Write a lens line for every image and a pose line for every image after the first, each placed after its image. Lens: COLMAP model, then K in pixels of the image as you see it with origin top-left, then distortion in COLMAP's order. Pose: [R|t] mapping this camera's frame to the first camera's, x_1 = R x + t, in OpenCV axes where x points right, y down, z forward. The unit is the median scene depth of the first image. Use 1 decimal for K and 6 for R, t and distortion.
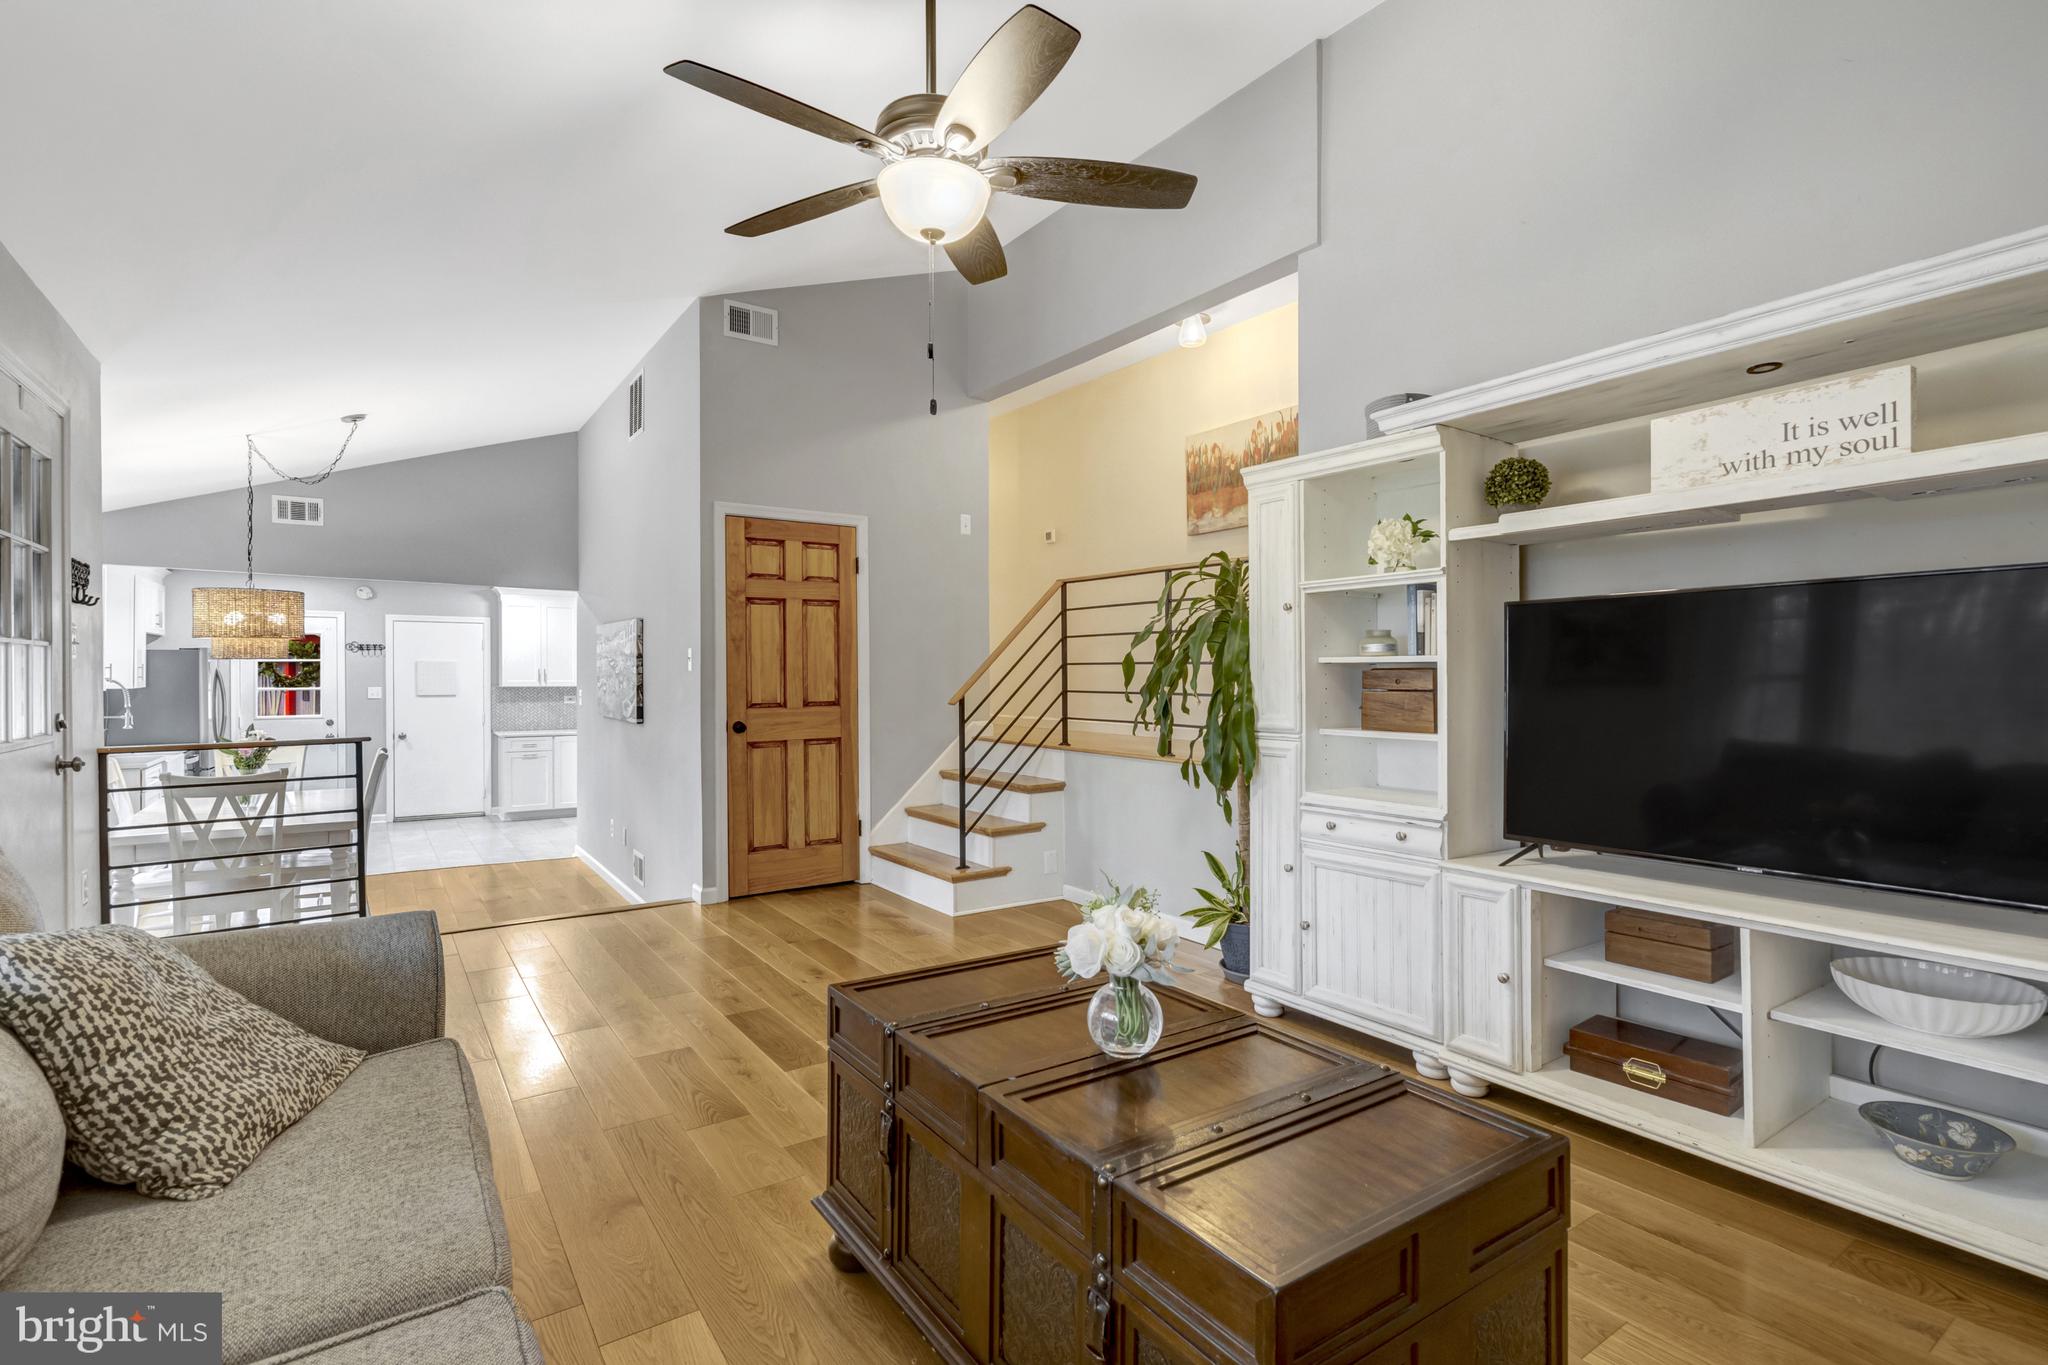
lens RADIAL K [[943.2, 0, 979.0], [0, 943.2, 691.6], [0, 0, 1]] dist [-0.001275, -0.000172]
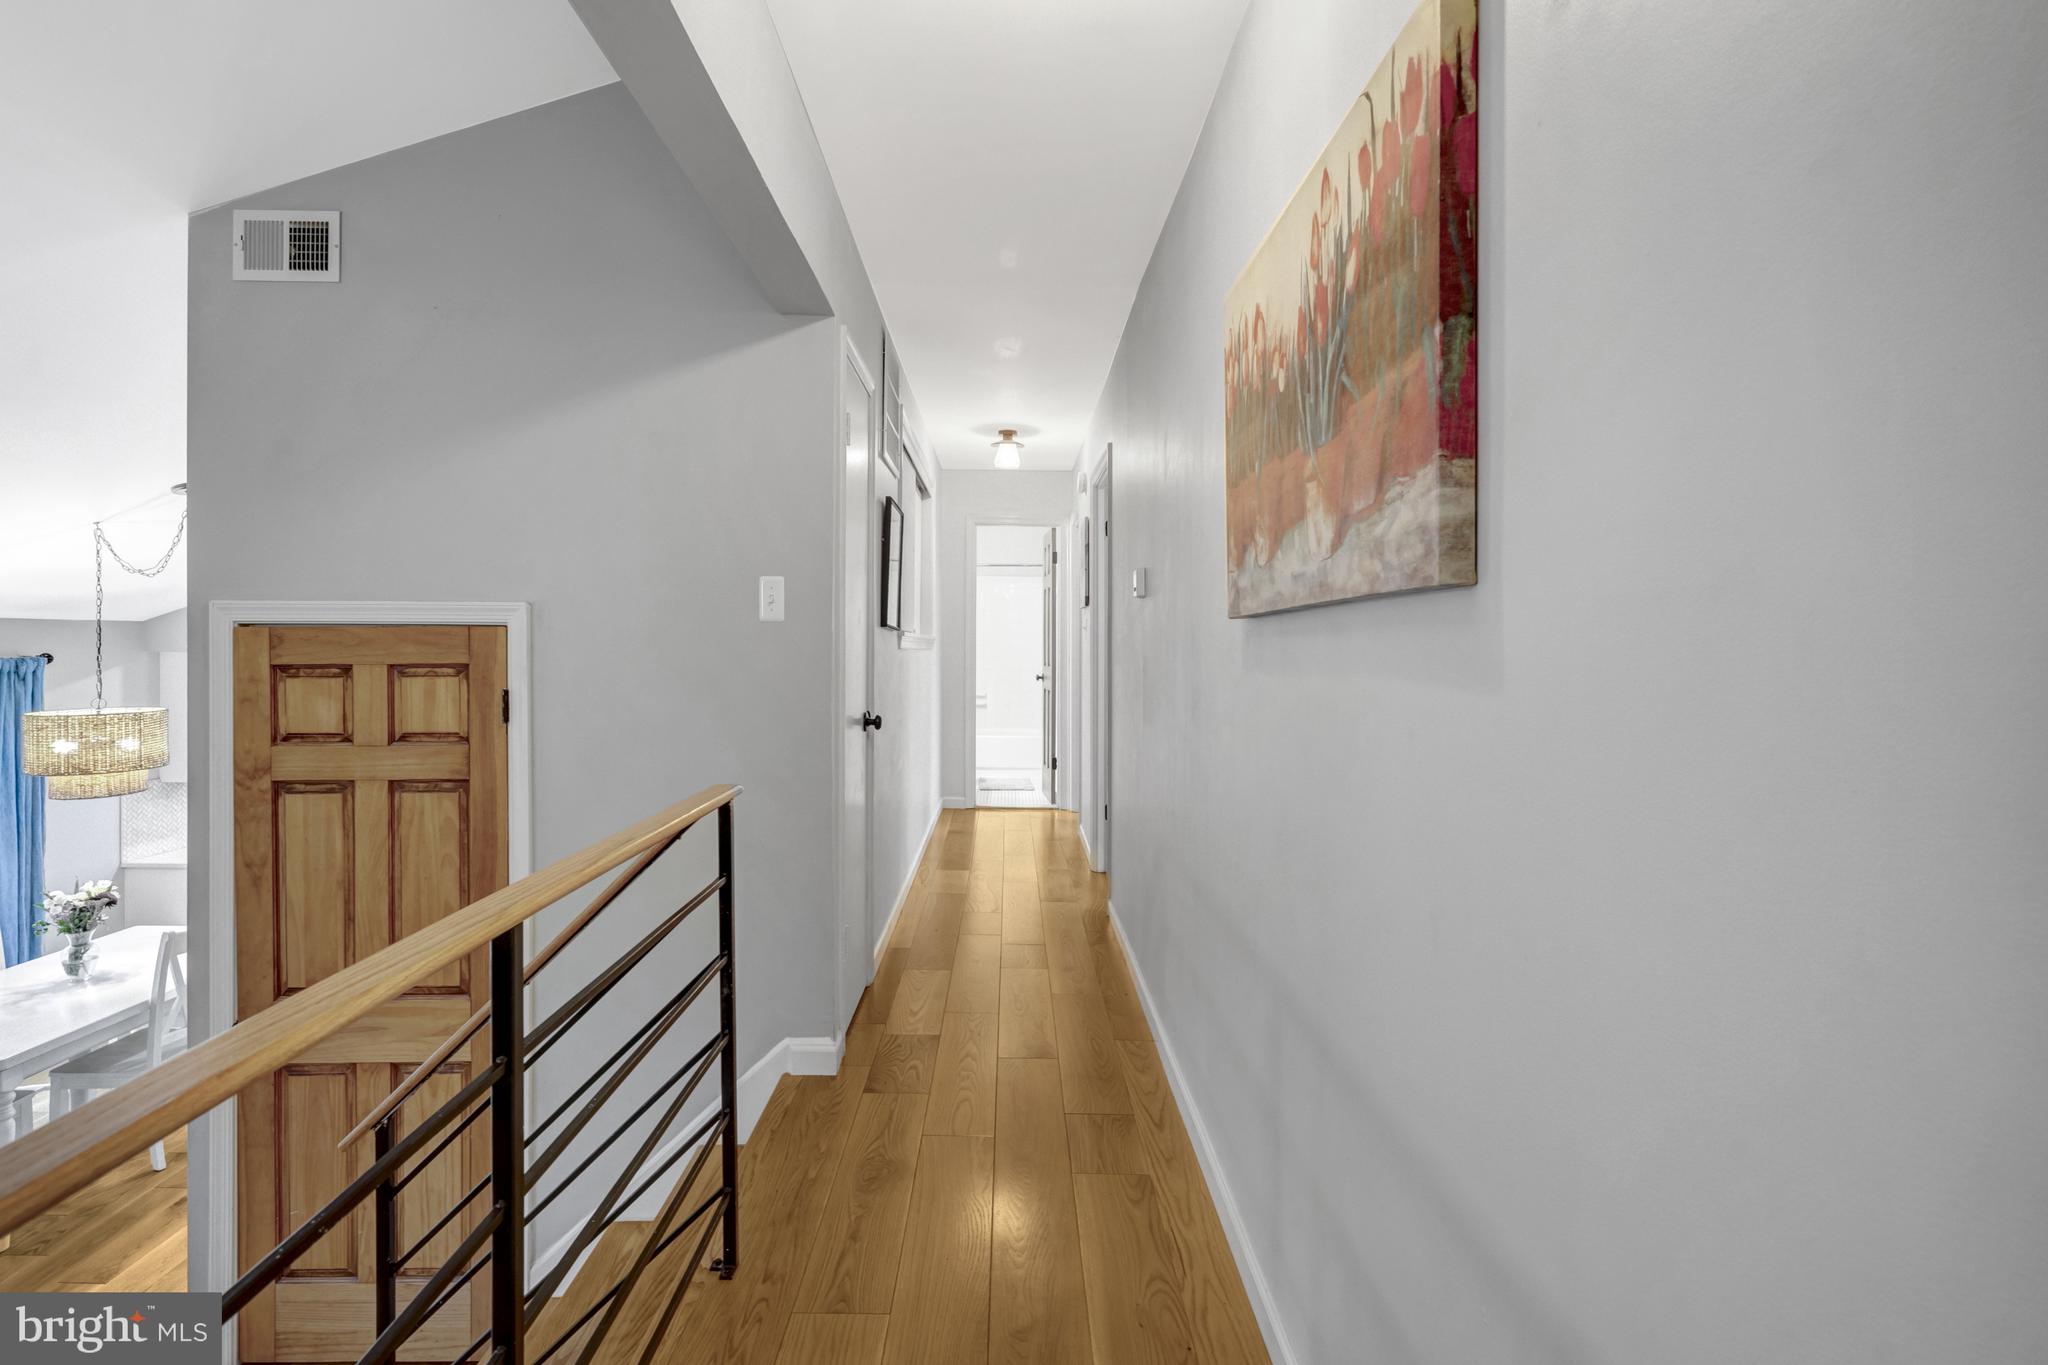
lens RADIAL K [[986.9, 0, 985.4], [0, 986.9, 655.9], [0, 0, 1]] dist [0.002721, -0.000645]
pose [[0.827504, 0.005044, -0.561437, 0.350713], [-0.010659, 0.999921, -0.006727, -0.157784], [0.561359, 0.011551, 0.827492, 0.720691]]
